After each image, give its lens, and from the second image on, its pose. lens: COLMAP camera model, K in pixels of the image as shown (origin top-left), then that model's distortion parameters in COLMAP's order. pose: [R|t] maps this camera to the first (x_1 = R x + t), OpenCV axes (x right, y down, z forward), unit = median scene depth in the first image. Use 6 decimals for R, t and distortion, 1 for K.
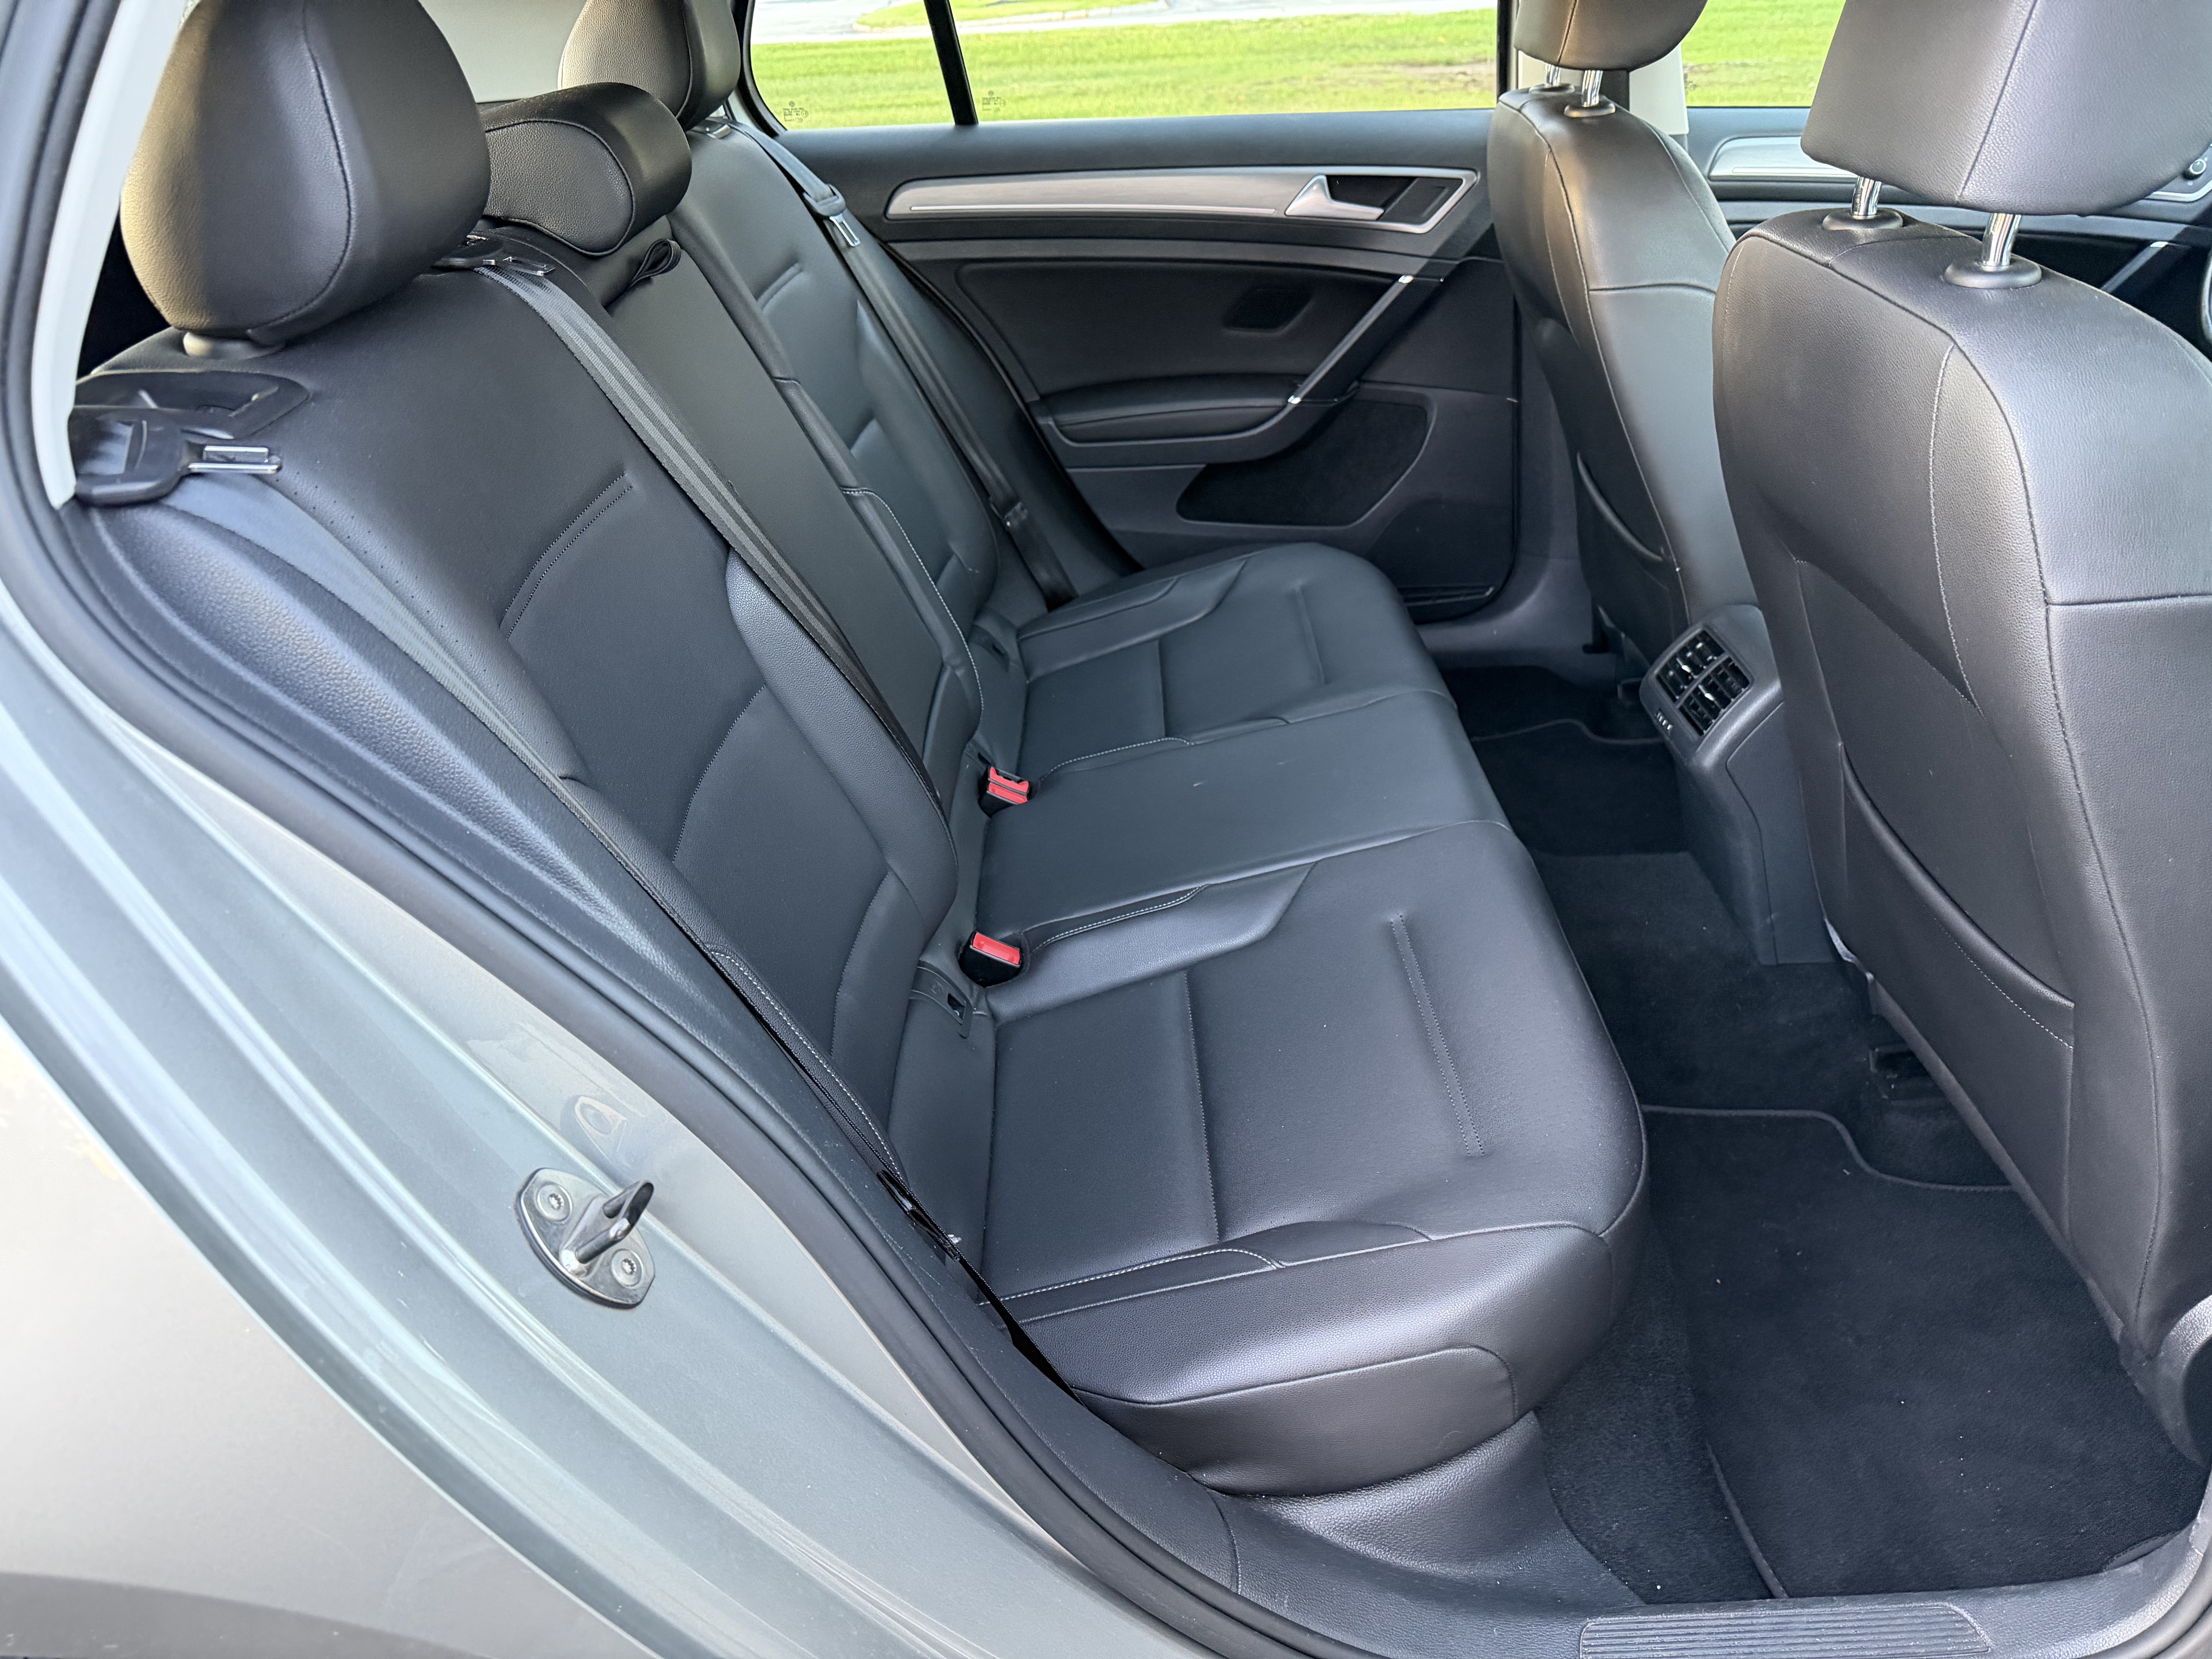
lens RADIAL K [[1592.9, 0, 1106.0], [0, 1592.9, 829.5], [0, 0, 1]] dist [0.097482, -0.086563]
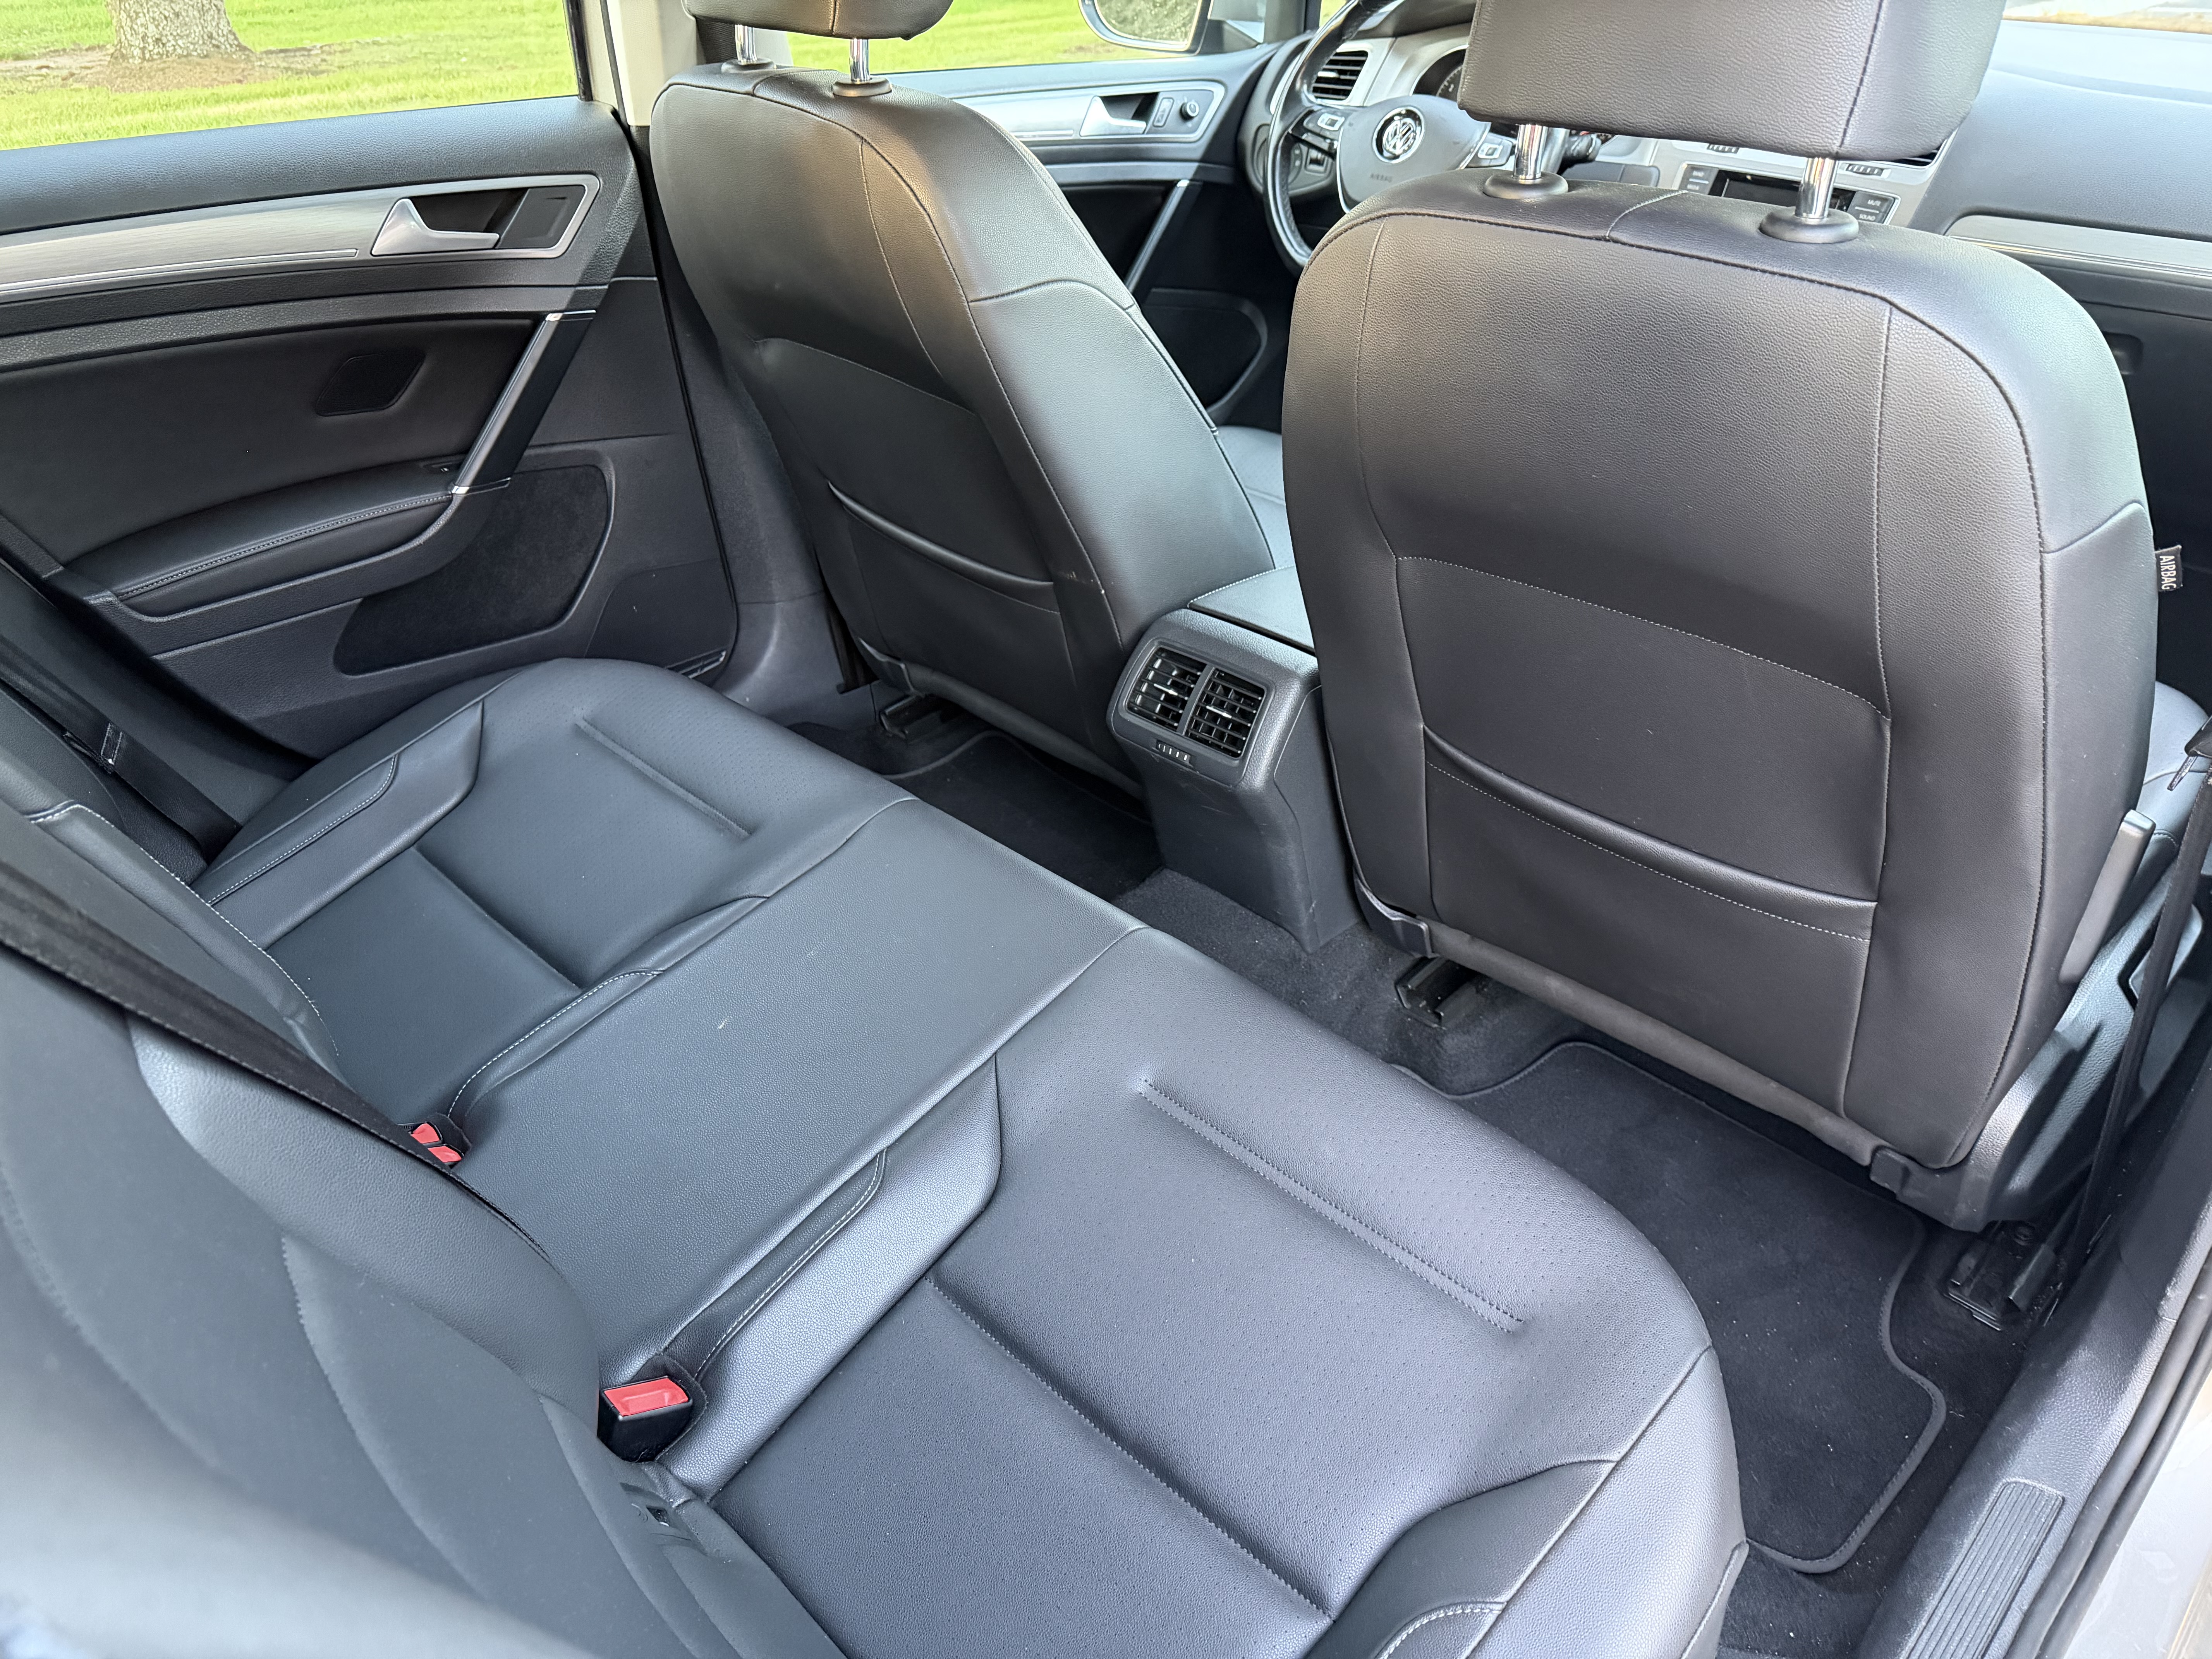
lens RADIAL K [[1592.9, 0, 1106.0], [0, 1592.9, 829.5], [0, 0, 1]] dist [0.097482, -0.086563]
pose [[0.735275, -0.343393, 0.584340, -0.165333], [0.336106, 0.933411, 0.125605, -0.113244], [-0.588561, 0.104046, 0.801730, 0.225585]]
